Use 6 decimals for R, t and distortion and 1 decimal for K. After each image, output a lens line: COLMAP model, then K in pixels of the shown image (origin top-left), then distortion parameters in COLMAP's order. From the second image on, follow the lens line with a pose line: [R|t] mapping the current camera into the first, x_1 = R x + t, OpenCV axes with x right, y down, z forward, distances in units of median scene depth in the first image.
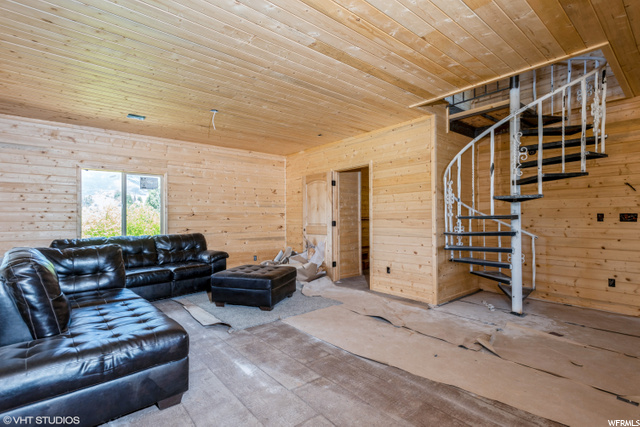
lens RADIAL K [[306.5, 0, 317.6], [0, 306.5, 215.6], [0, 0, 1]] dist [0.016502, -0.000354]
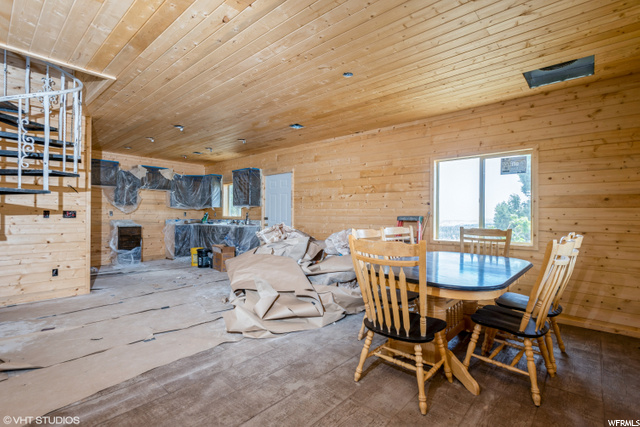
lens RADIAL K [[303.0, 0, 316.6], [0, 303.0, 212.1], [0, 0, 1]] dist [0.013054, -0.000787]
pose [[-0.139890, 0.014184, 0.990065, -0.278746], [-0.013779, 0.999773, -0.016269, 0.003217], [-0.990071, -0.015918, -0.139663, 0.223247]]
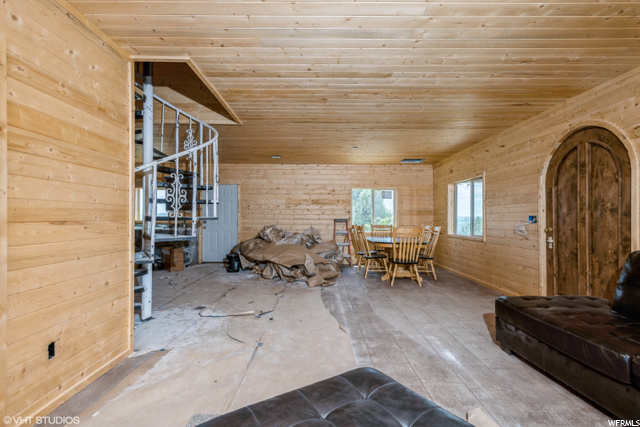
lens RADIAL K [[303.0, 0, 316.6], [0, 303.0, 212.1], [0, 0, 1]] dist [0.013054, -0.000787]
pose [[-0.765191, 0.018909, 0.643525, -0.359325], [-0.001359, 0.999519, -0.030985, 0.012770], [-0.643801, -0.024584, -0.764798, 1.338202]]
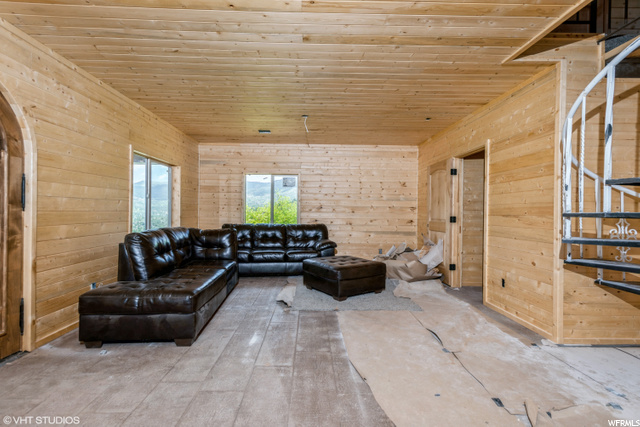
lens RADIAL K [[303.0, 0, 316.6], [0, 303.0, 212.1], [0, 0, 1]] dist [0.013054, -0.000787]
pose [[0.783921, 0.017607, -0.620611, 0.410061], [-0.012061, 0.999841, 0.013131, -0.001583], [0.620743, -0.002809, 0.784009, 0.153351]]
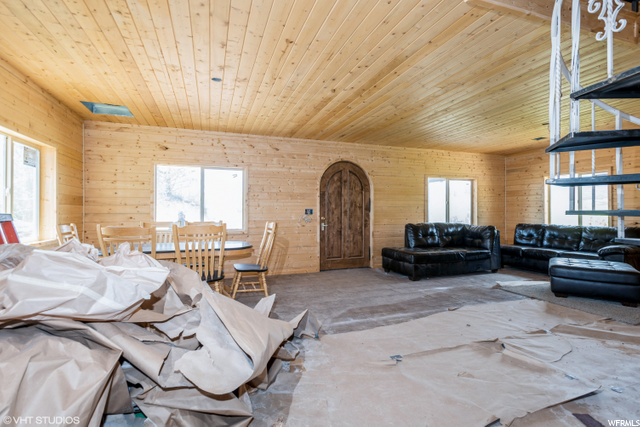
lens RADIAL K [[306.1, 0, 319.5], [0, 306.1, 204.6], [0, 0, 1]] dist [0.011493, -0.000673]
pose [[-0.344113, -0.011986, -0.938852, 1.174875], [0.007881, 0.999846, -0.015653, -0.007003], [0.938895, -0.012786, -0.343966, 0.588740]]
